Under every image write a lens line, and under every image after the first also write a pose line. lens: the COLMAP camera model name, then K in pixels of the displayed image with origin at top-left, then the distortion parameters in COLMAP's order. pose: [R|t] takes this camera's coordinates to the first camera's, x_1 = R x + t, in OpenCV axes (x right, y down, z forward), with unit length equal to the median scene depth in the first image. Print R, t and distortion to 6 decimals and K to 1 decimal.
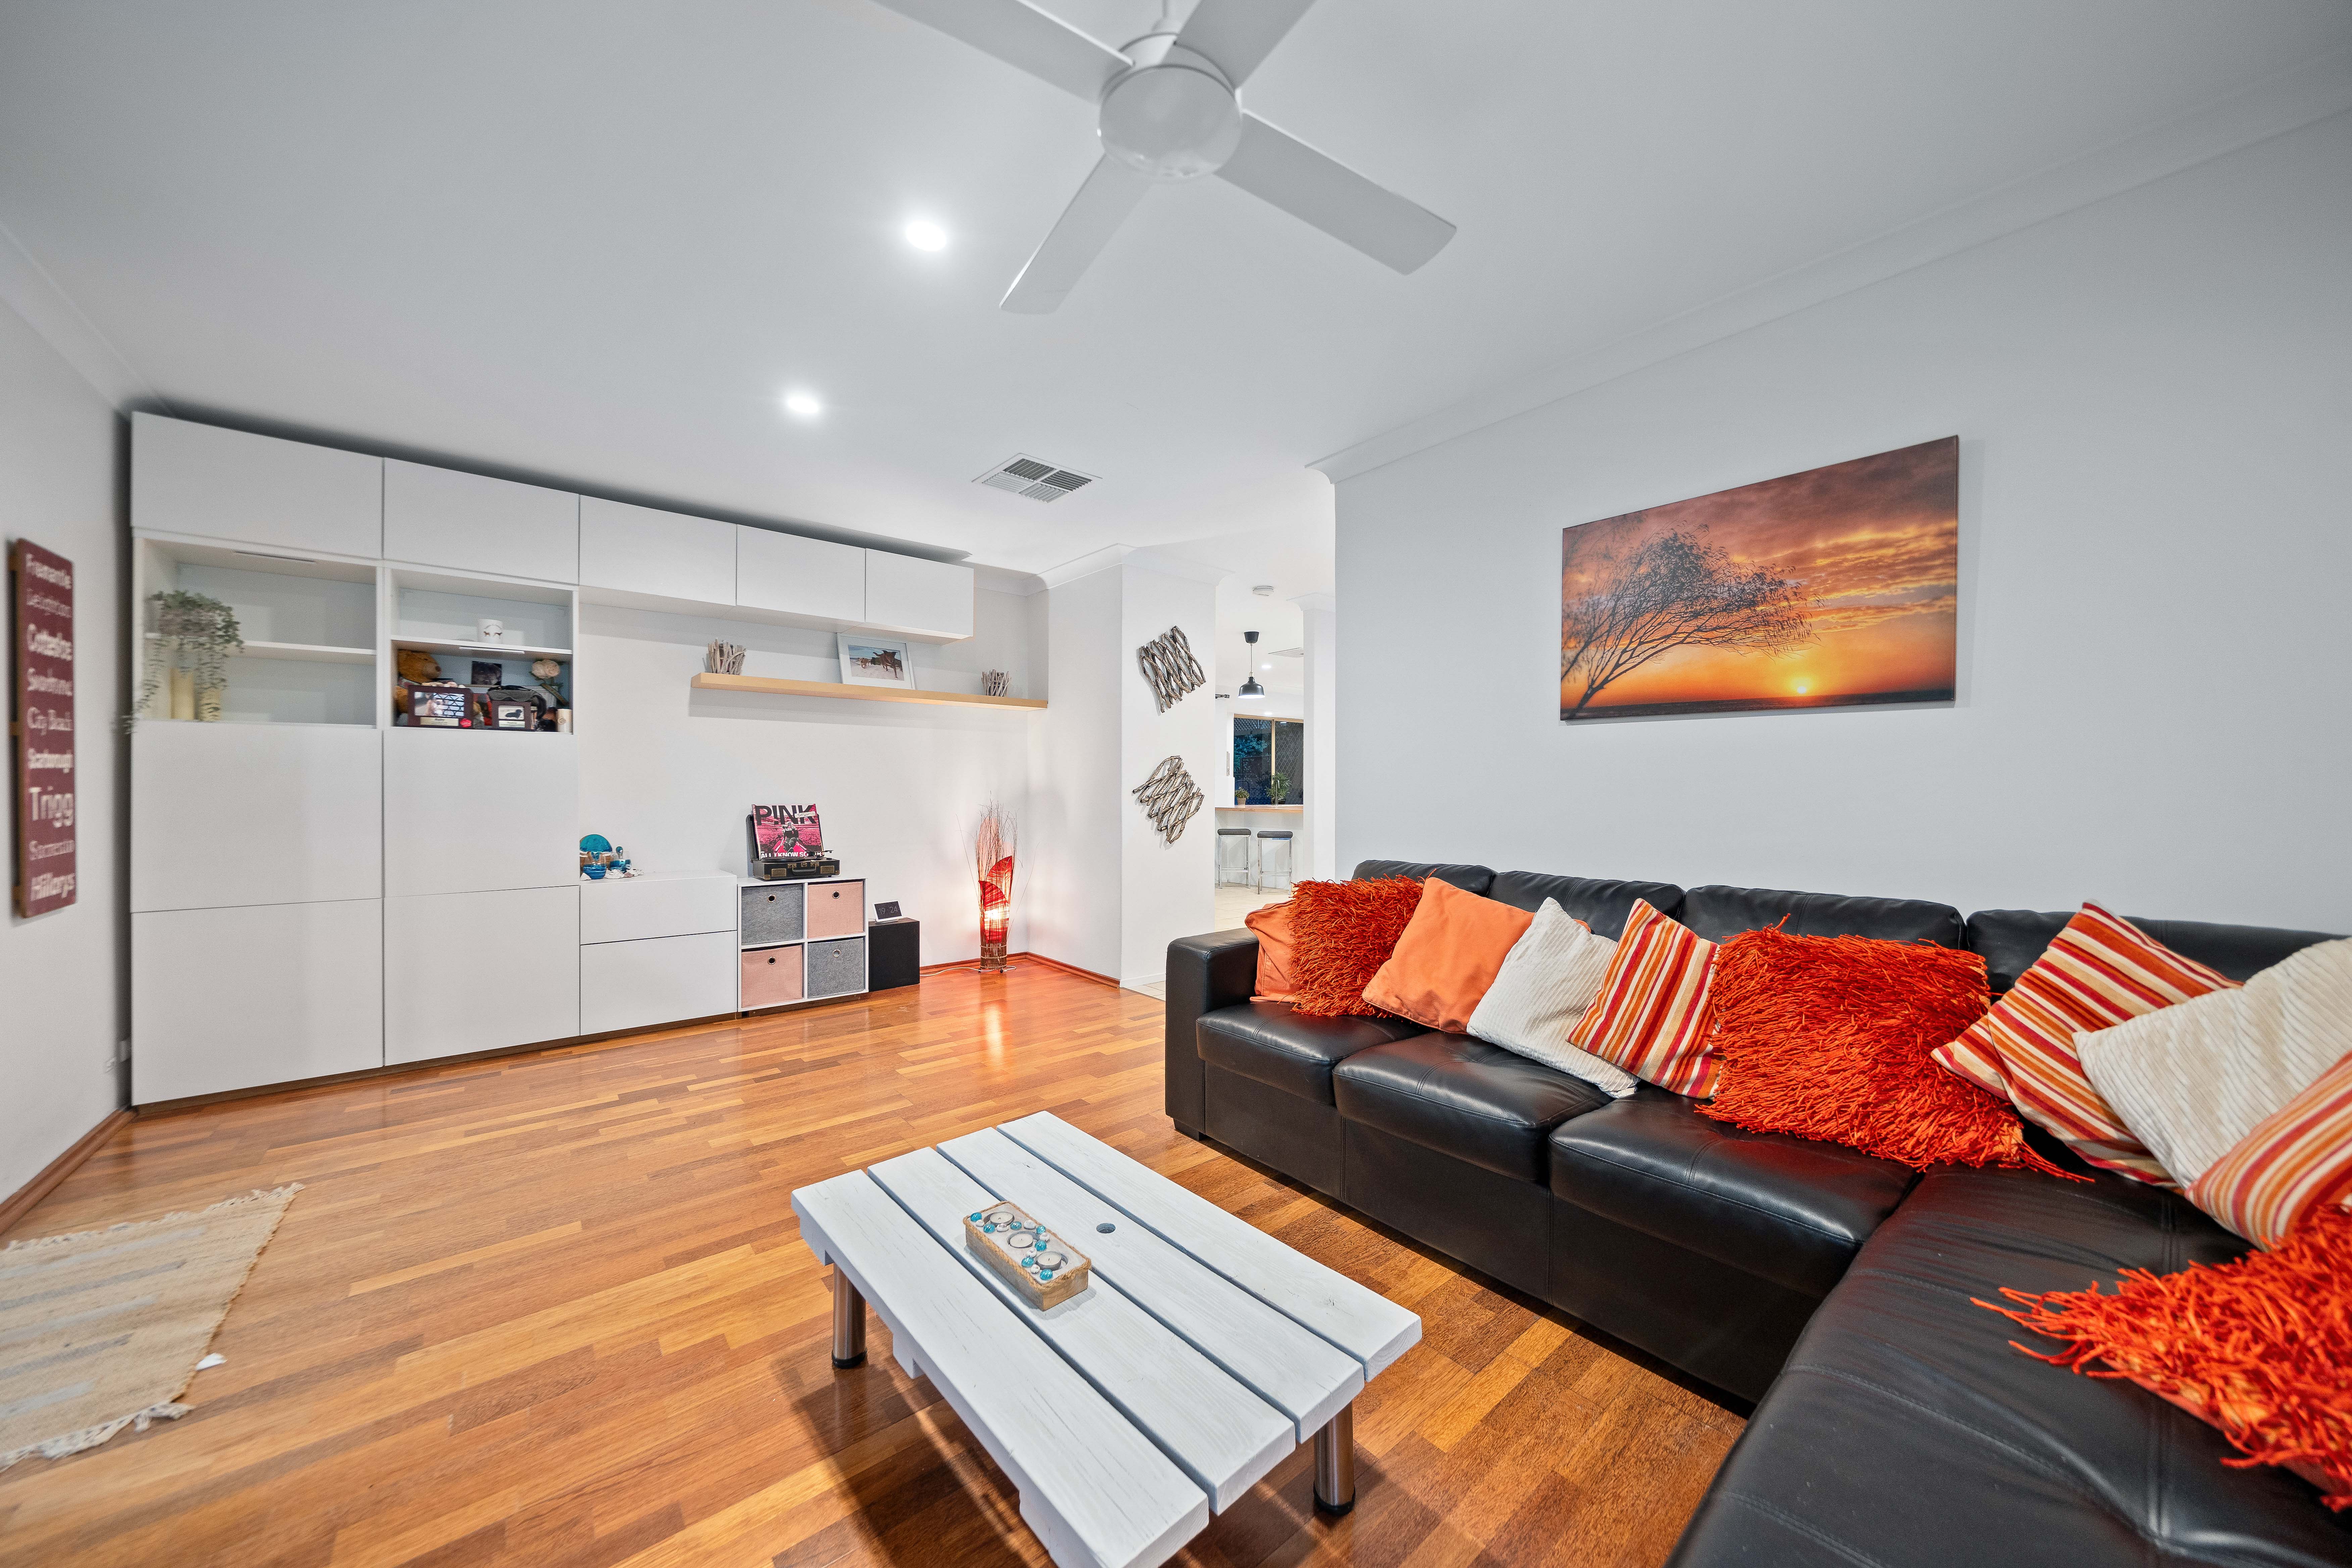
lens RADIAL K [[808.7, 0, 1180.3], [0, 808.7, 796.3], [0, 0, 1]] dist [-0.007163, -0.000296]
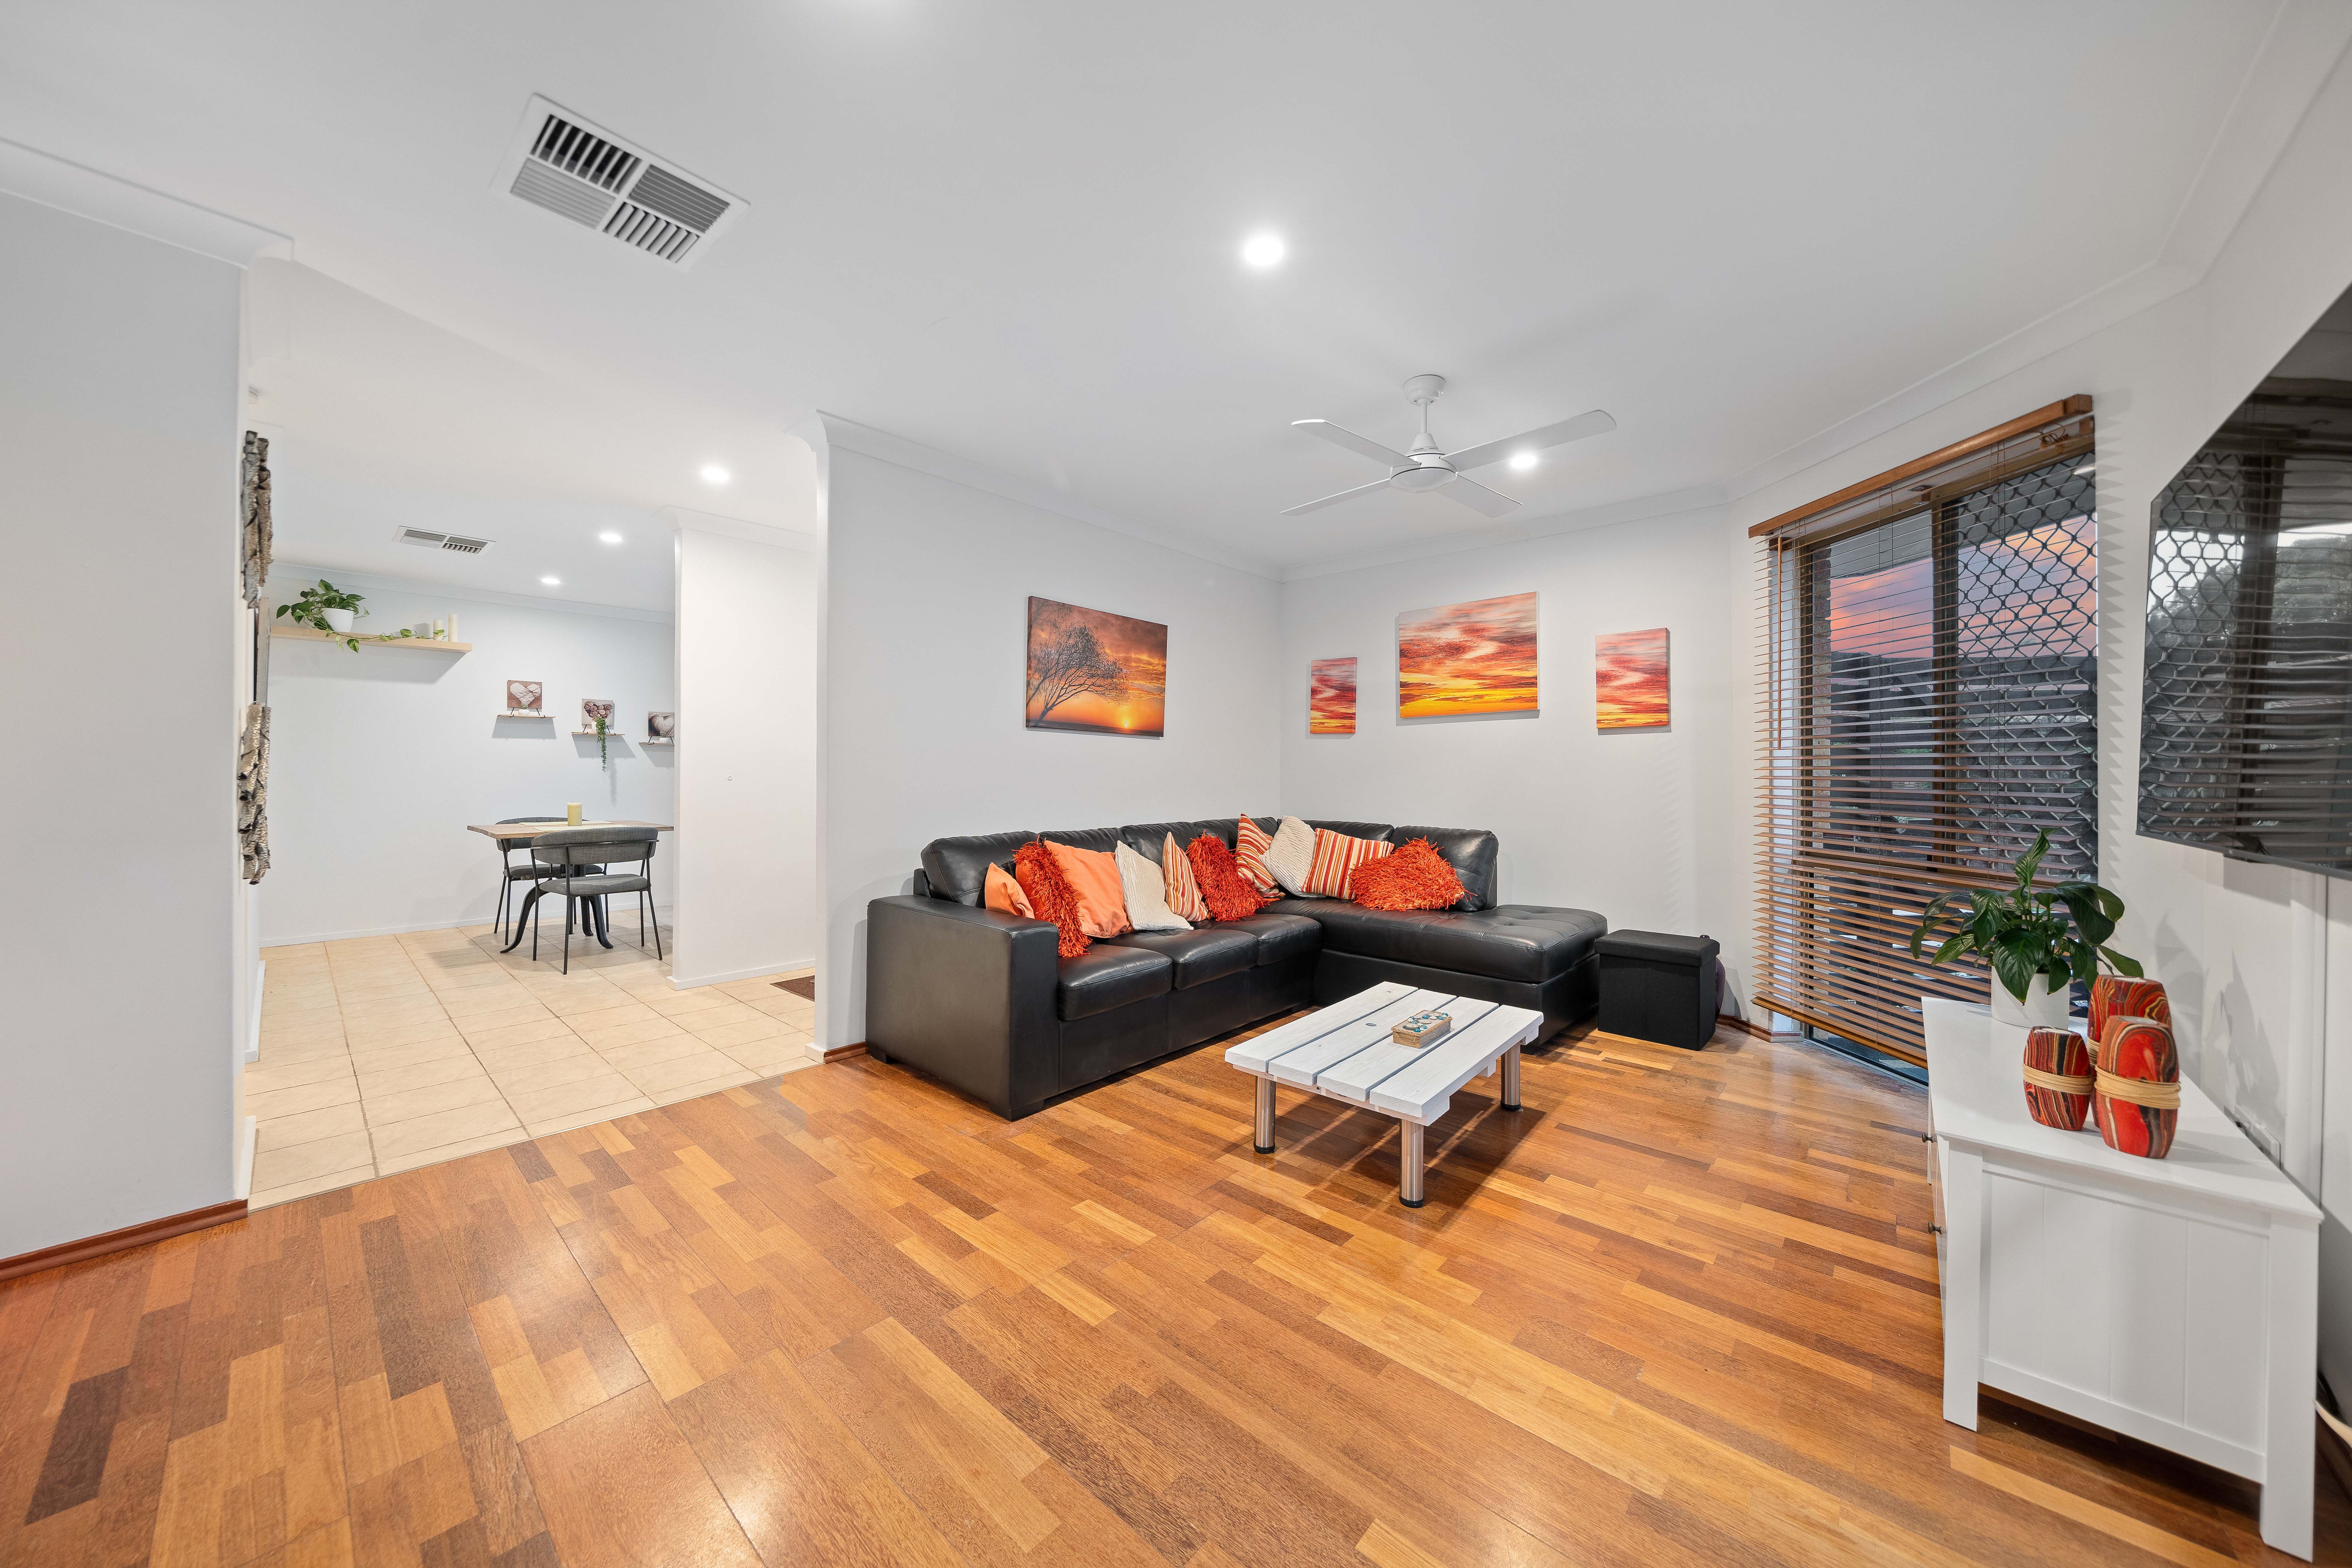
lens RADIAL K [[808.7, 0, 1177.7], [0, 808.7, 778.1], [0, 0, 1]] dist [-0.007163, -0.000296]
pose [[-0.143422, -0.009183, 0.989619, -1.147382], [0.002570, 0.999950, 0.009651, -0.018002], [-0.989658, 0.003927, -0.143391, 1.074281]]
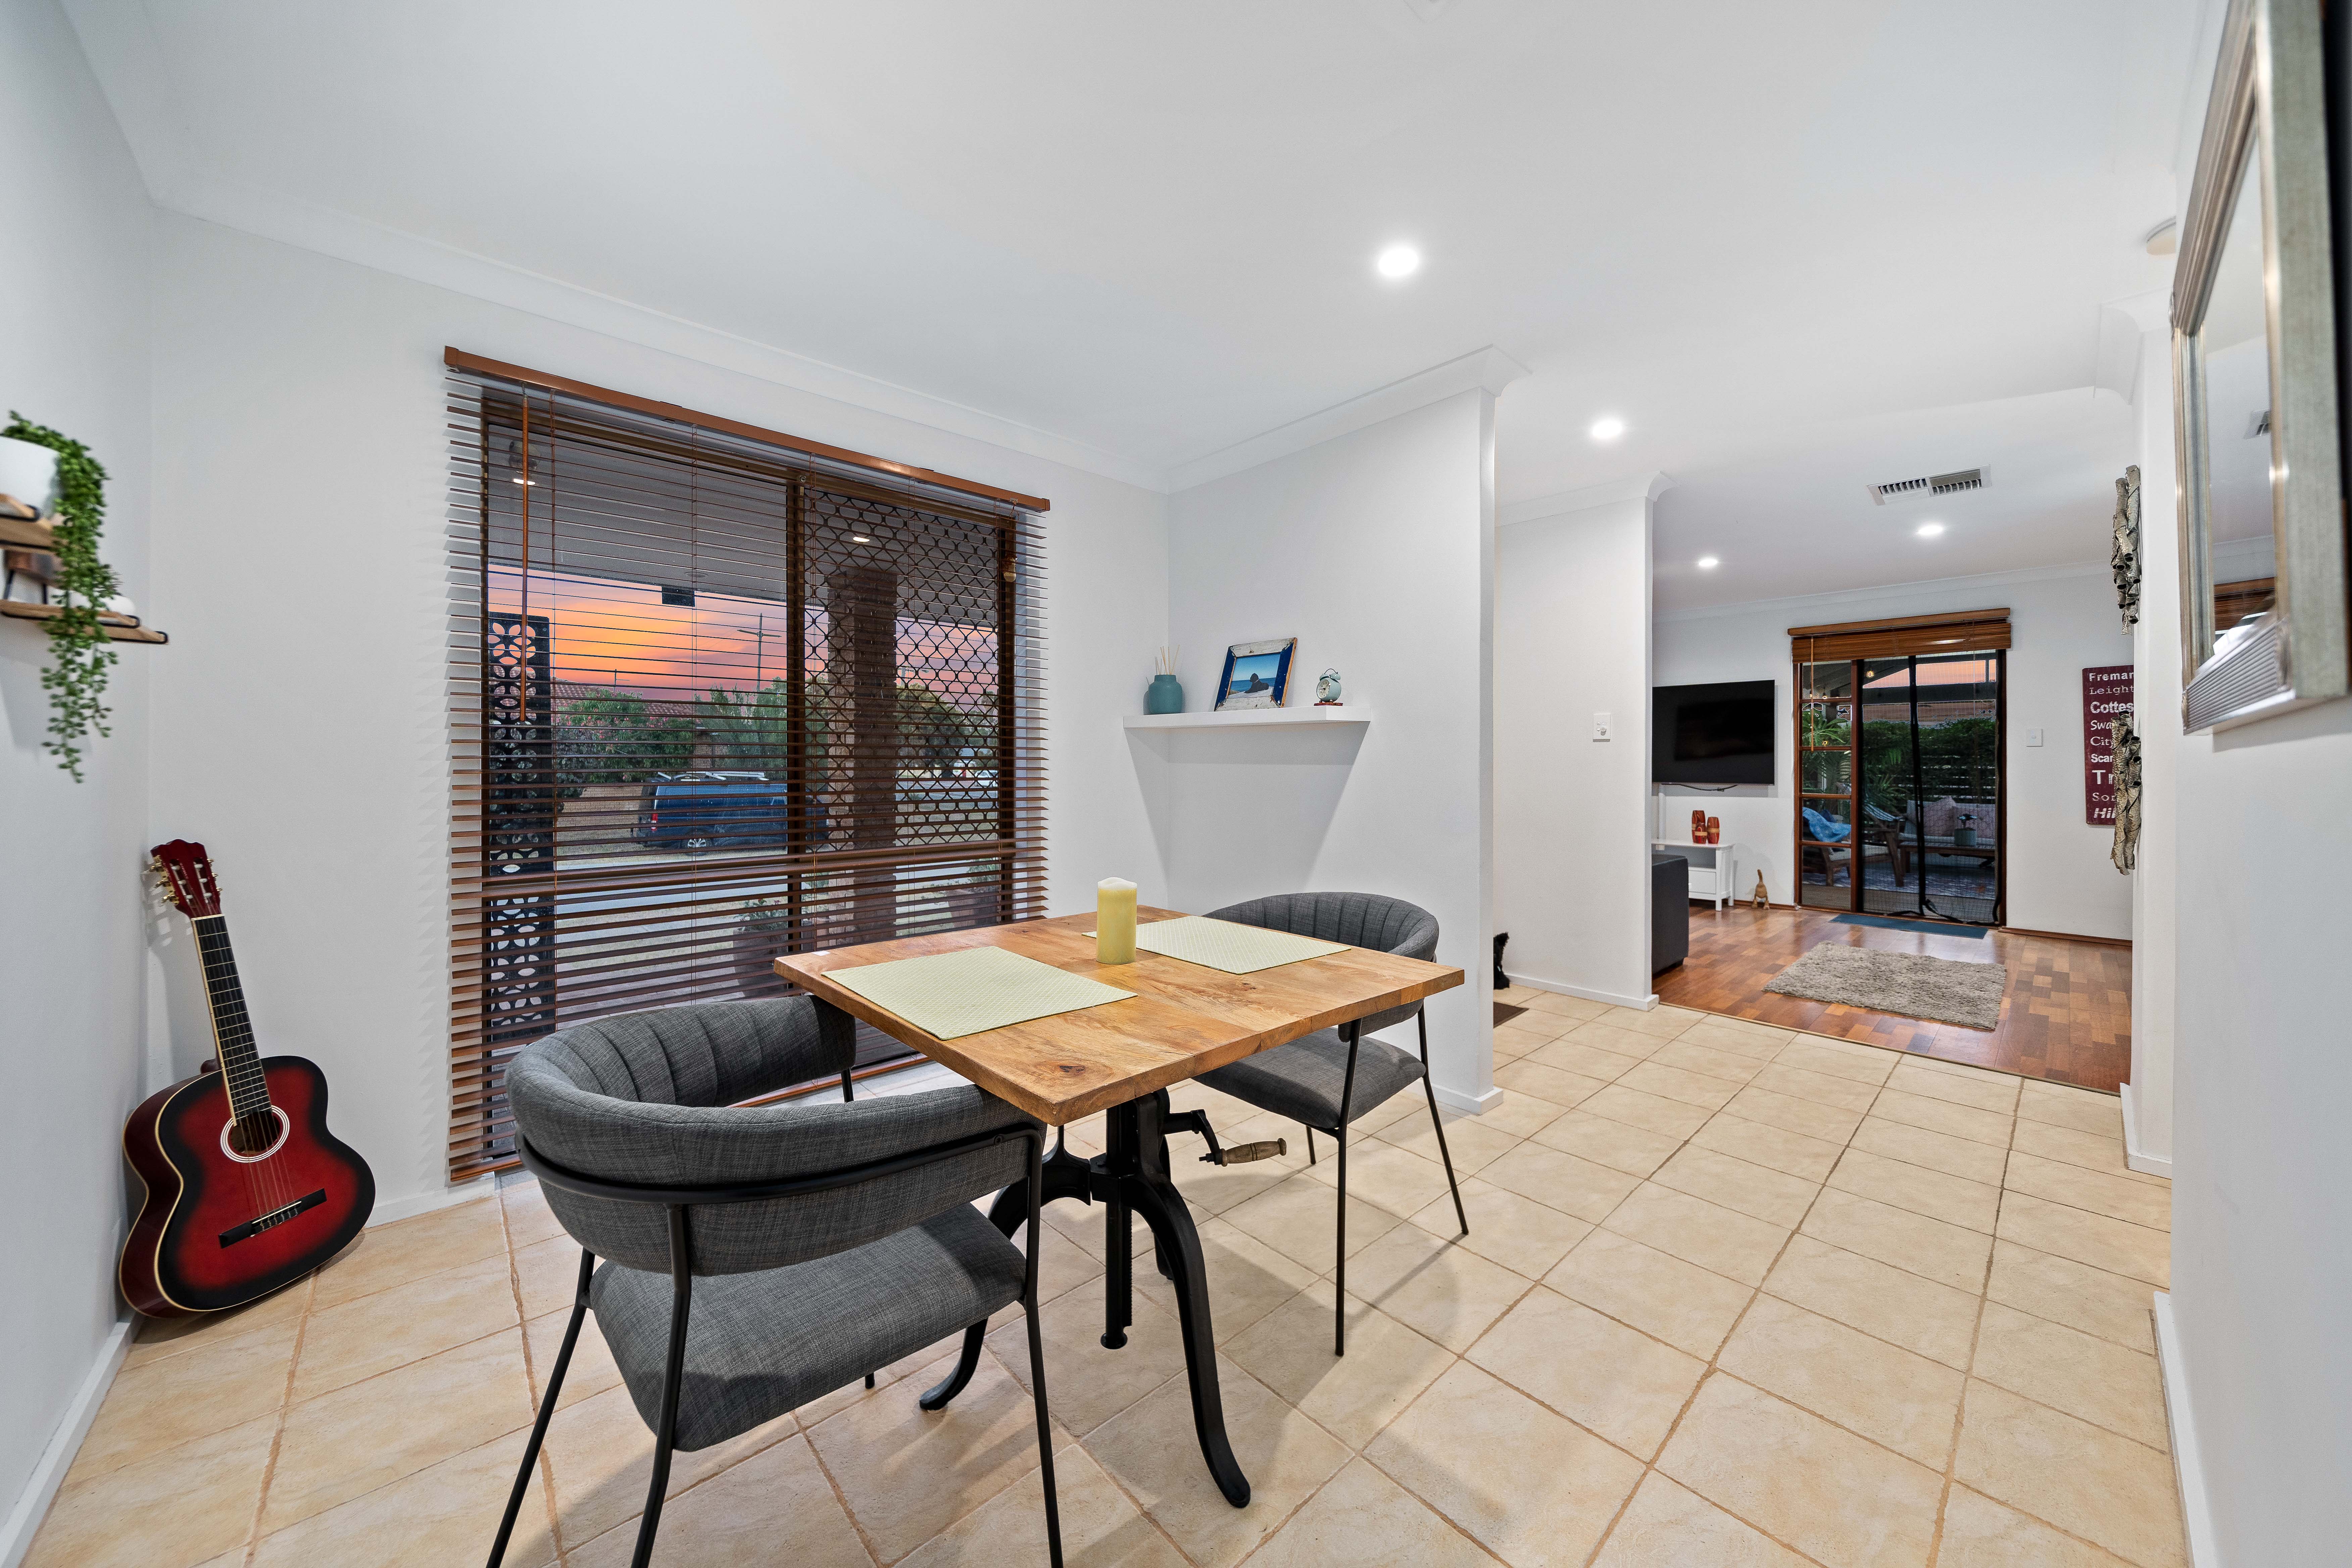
lens RADIAL K [[808.7, 0, 1197.1], [0, 808.7, 763.7], [0, 0, 1]] dist [-0.007163, -0.000296]
pose [[-0.999057, -0.004918, -0.043134, 1.268220], [-0.005235, 0.999960, 0.007251, -0.033236], [0.043096, 0.007470, -0.999043, 3.068292]]
